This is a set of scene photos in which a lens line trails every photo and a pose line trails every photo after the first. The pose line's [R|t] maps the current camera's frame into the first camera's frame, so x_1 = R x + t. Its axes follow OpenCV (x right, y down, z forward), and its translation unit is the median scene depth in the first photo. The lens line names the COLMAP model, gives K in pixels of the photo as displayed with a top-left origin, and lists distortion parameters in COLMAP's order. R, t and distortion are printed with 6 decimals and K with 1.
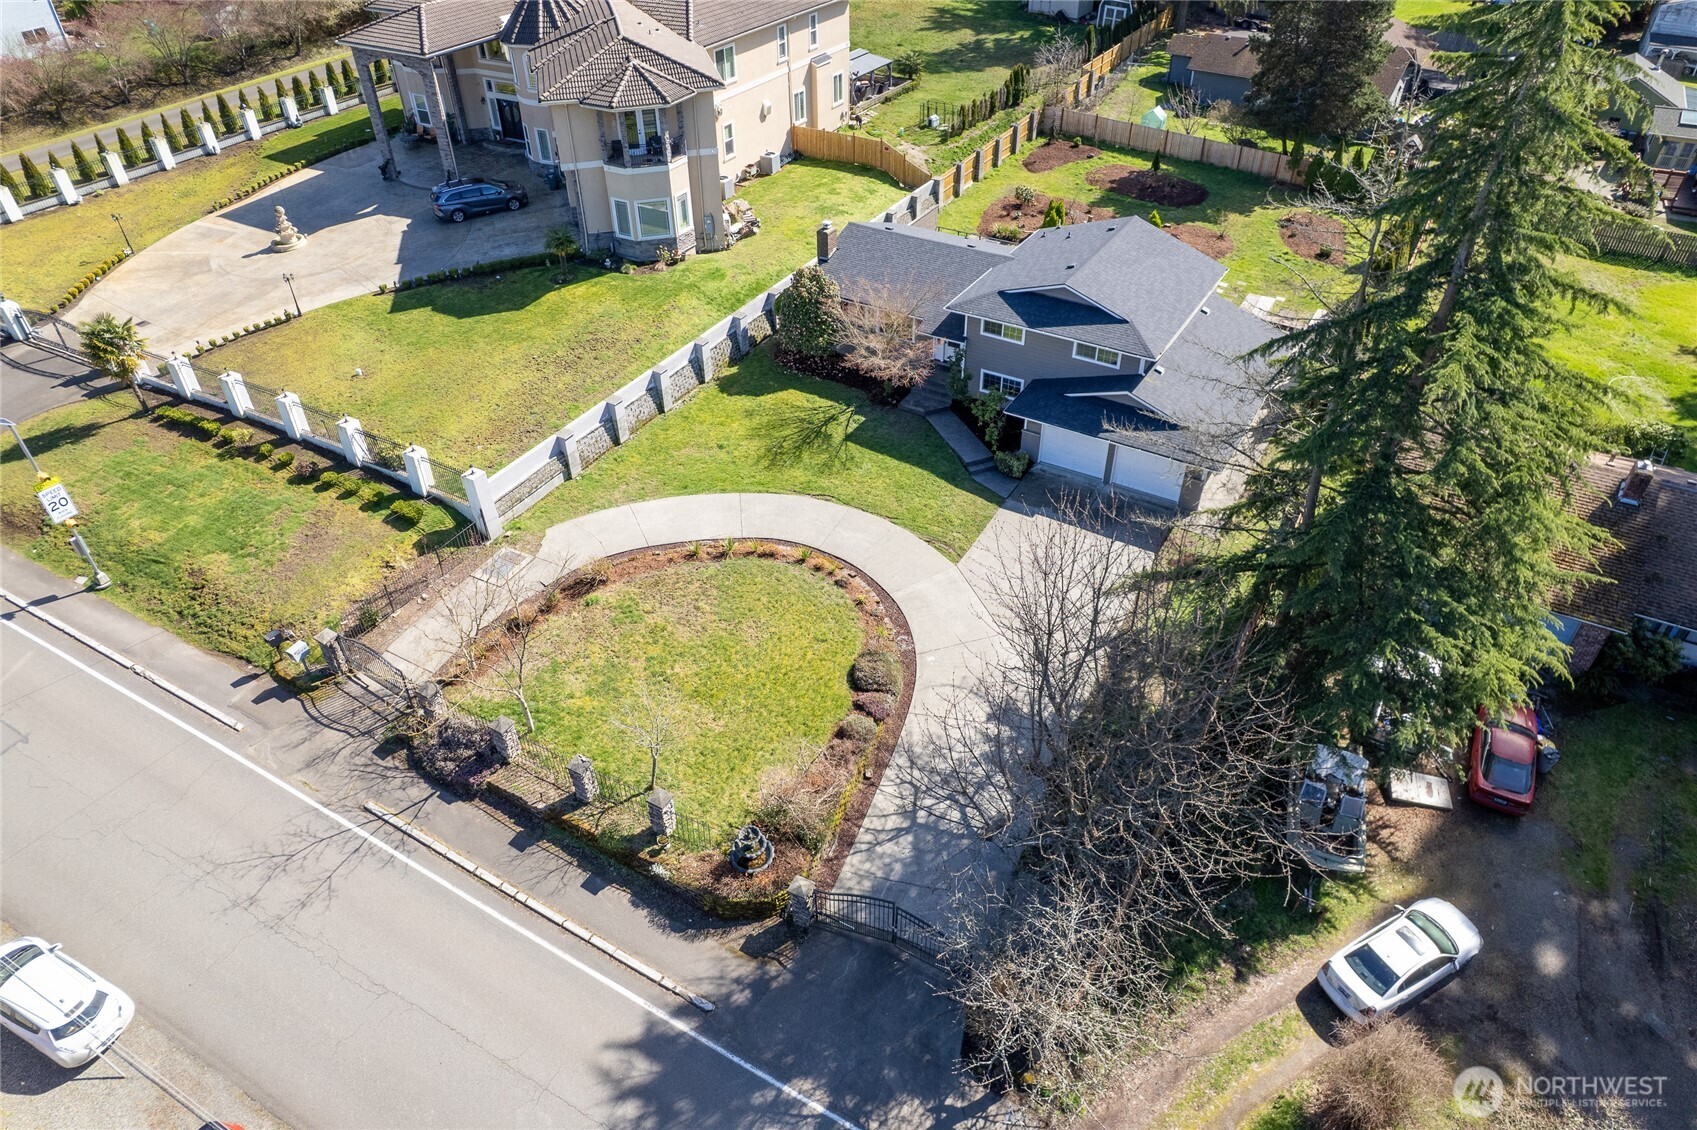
lens RADIAL K [[1084.5, 0, 860.7], [0, 1084.5, 566.3], [0, 0, 1]] dist [-0.053441, 0.043994]
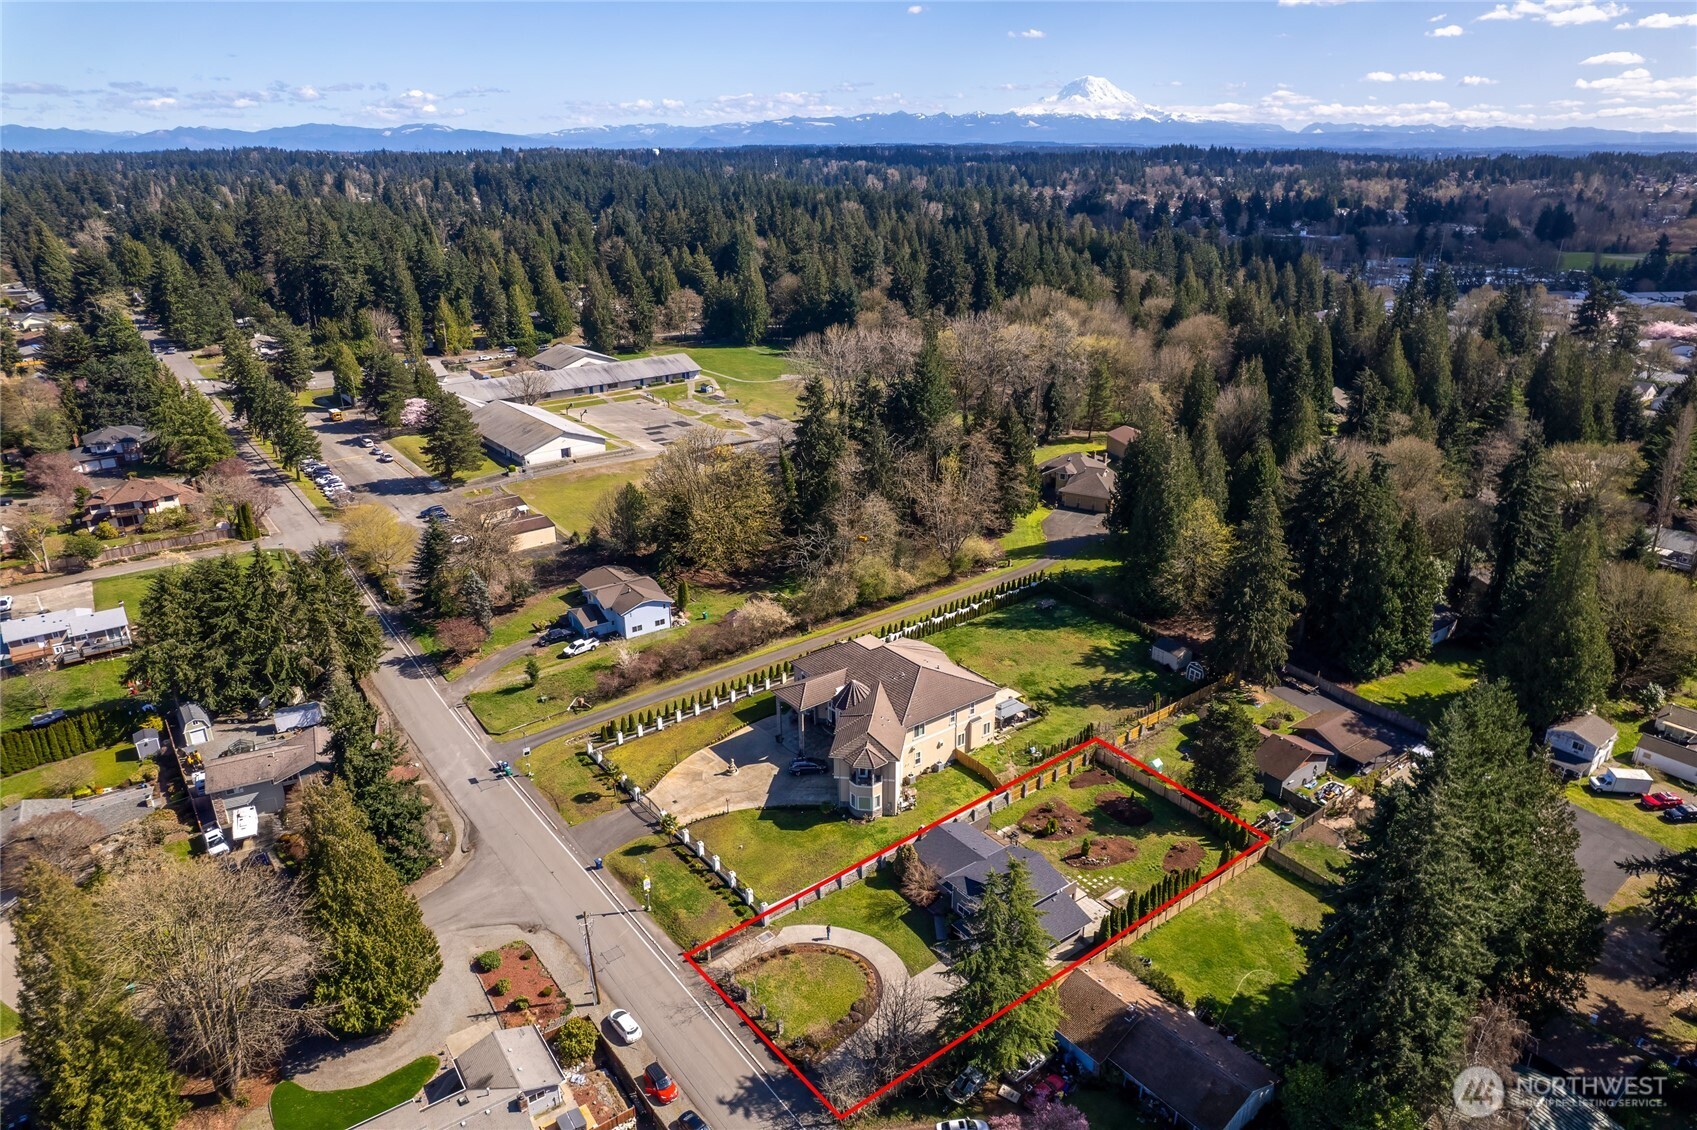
lens RADIAL K [[1084.5, 0, 860.7], [0, 1084.5, 566.3], [0, 0, 1]] dist [-0.053441, 0.043994]
pose [[0.924490, 0.141930, -0.353798, 0.748977], [-0.241592, 0.936061, -0.255778, -0.237873], [0.294874, 0.321939, 0.899669, -1.764566]]
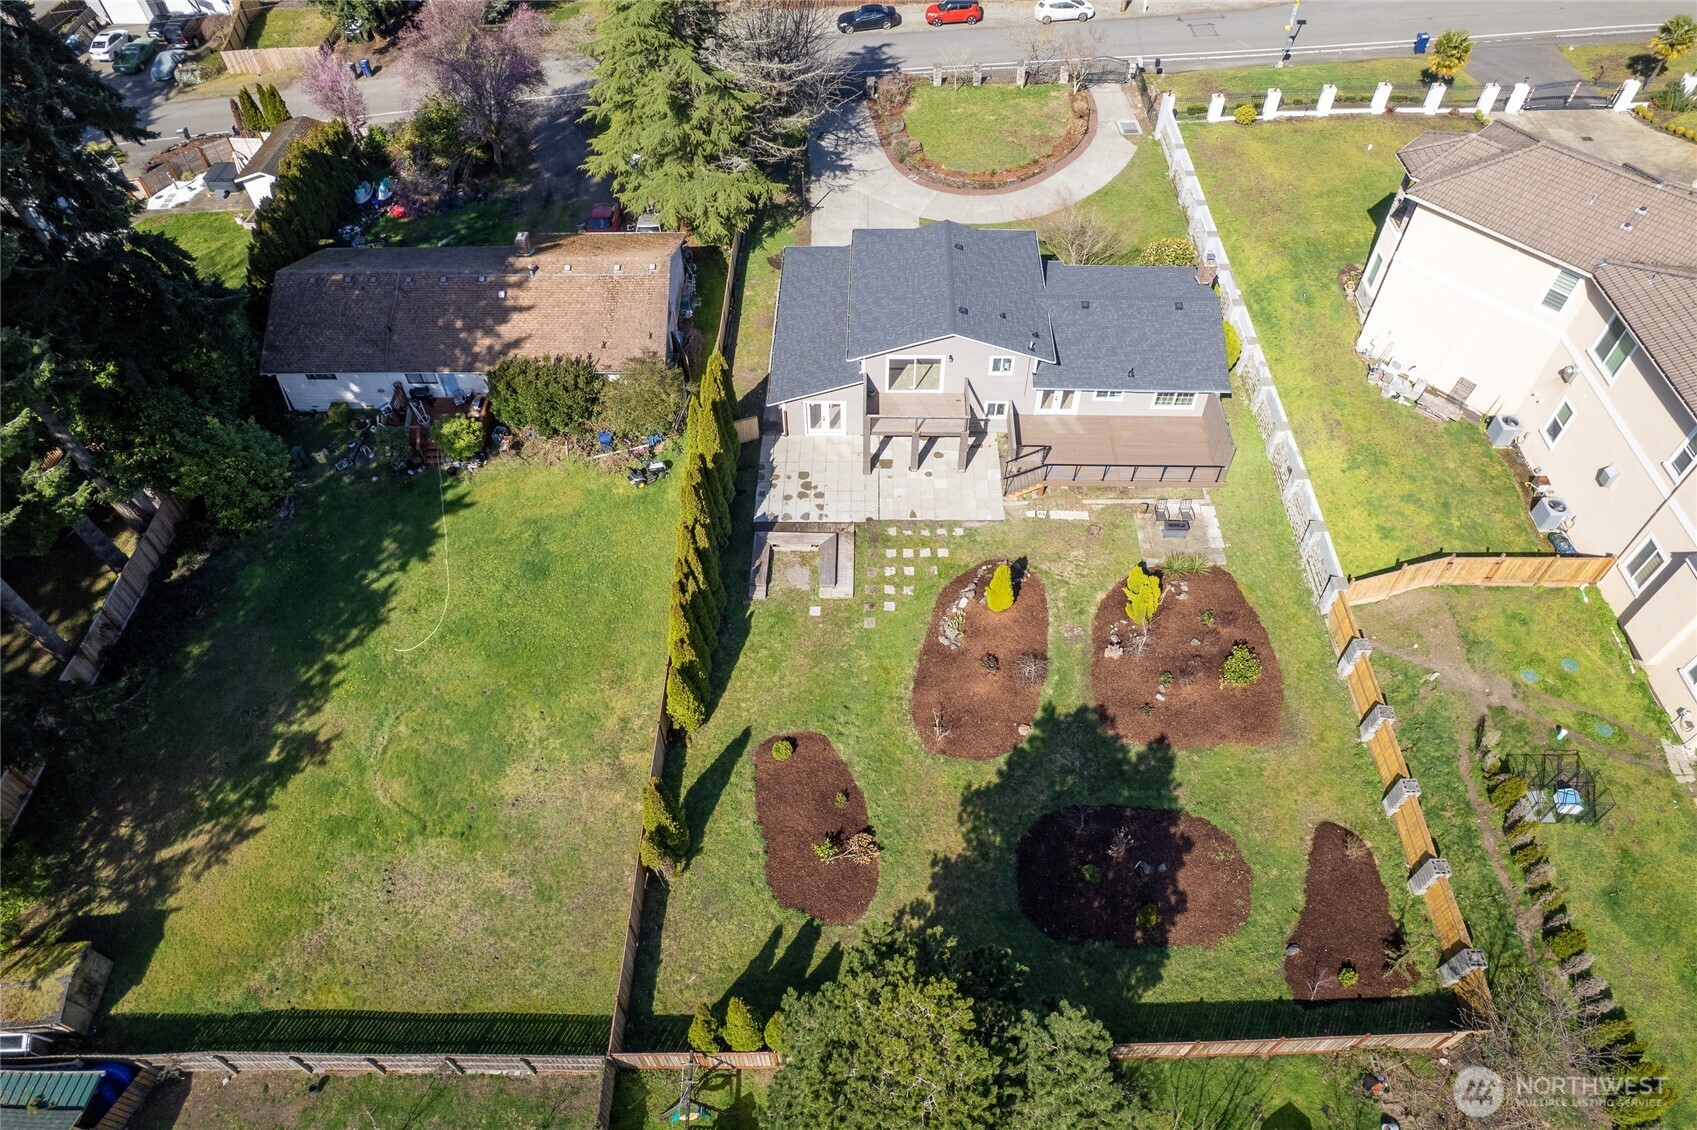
lens RADIAL K [[1084.5, 0, 860.7], [0, 1084.5, 566.3], [0, 0, 1]] dist [-0.053441, 0.043994]
pose [[-0.870036, 0.379274, -0.314943, 0.801264], [-0.307306, 0.082298, 0.948045, -1.352702], [0.385488, 0.921617, 0.044951, 1.274762]]
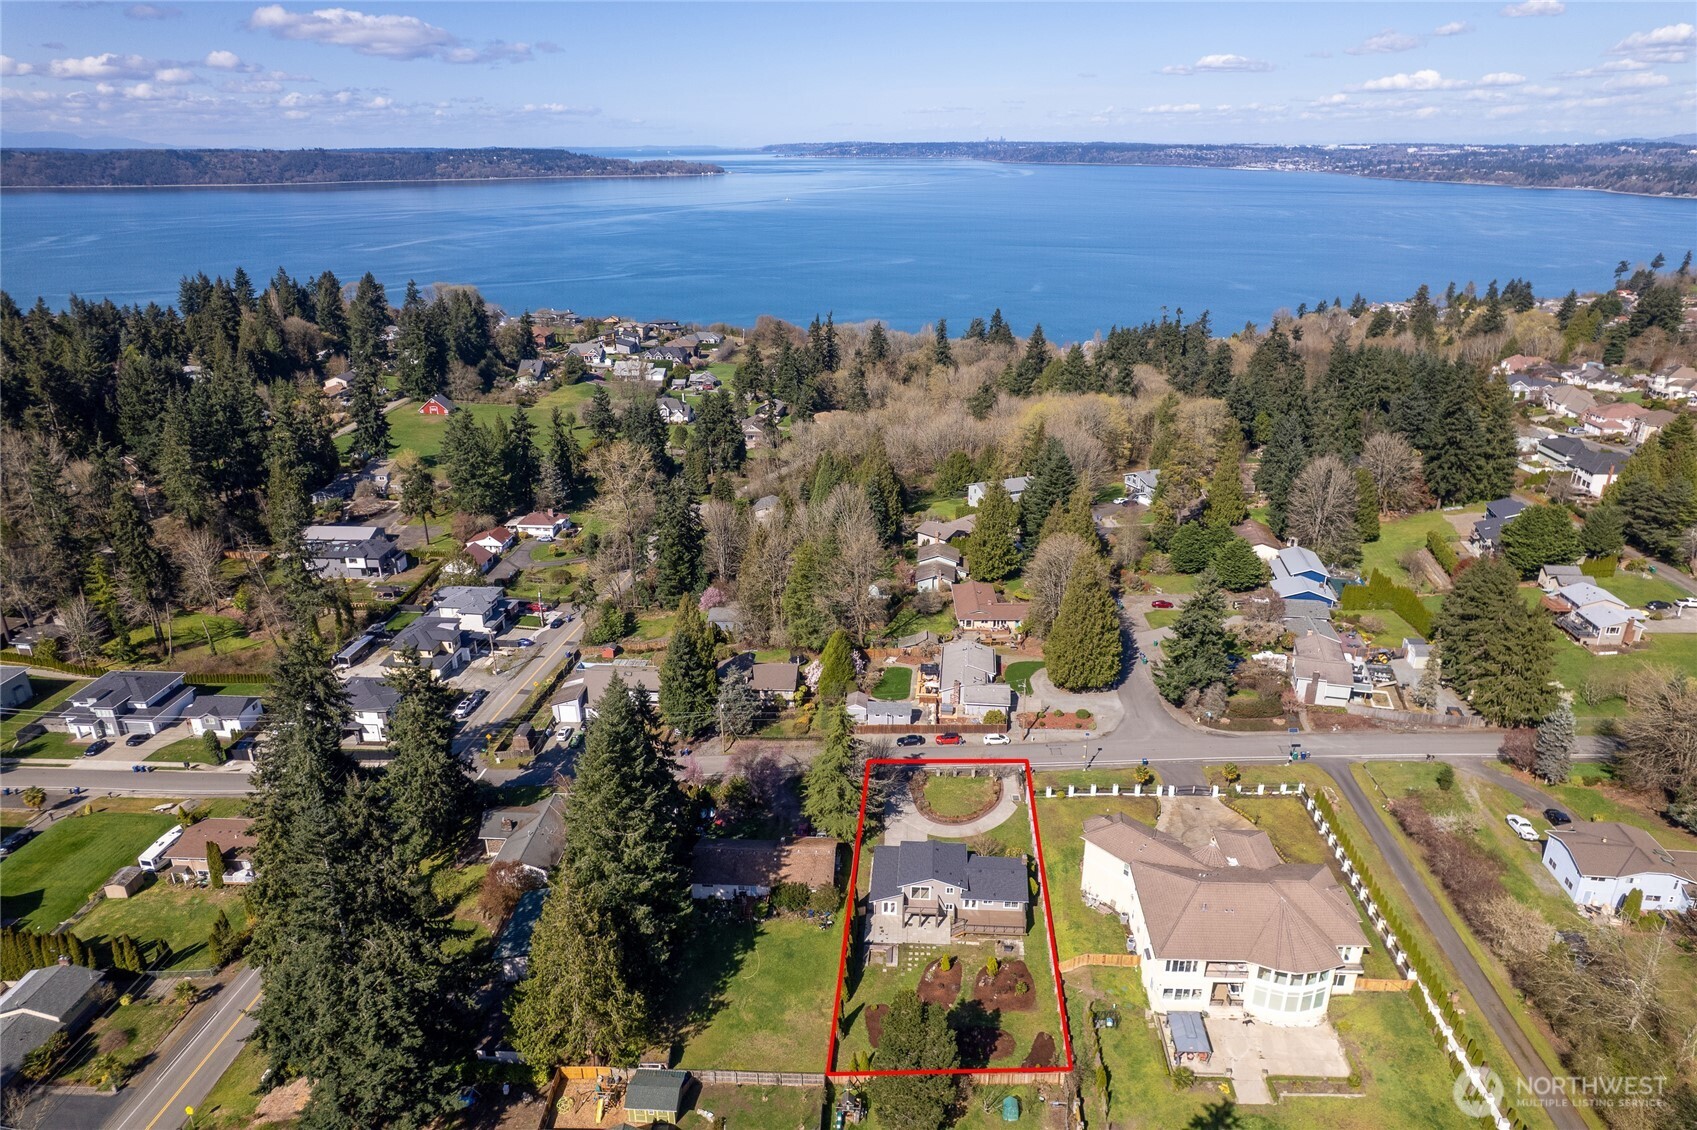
lens RADIAL K [[1084.5, 0, 860.7], [0, 1084.5, 566.3], [0, 0, 1]] dist [-0.053441, 0.043994]
pose [[-0.896219, 0.162441, -0.412801, 1.692236], [-0.276251, 0.523728, 0.805850, -3.464788], [0.347098, 0.836254, -0.424501, 1.668283]]
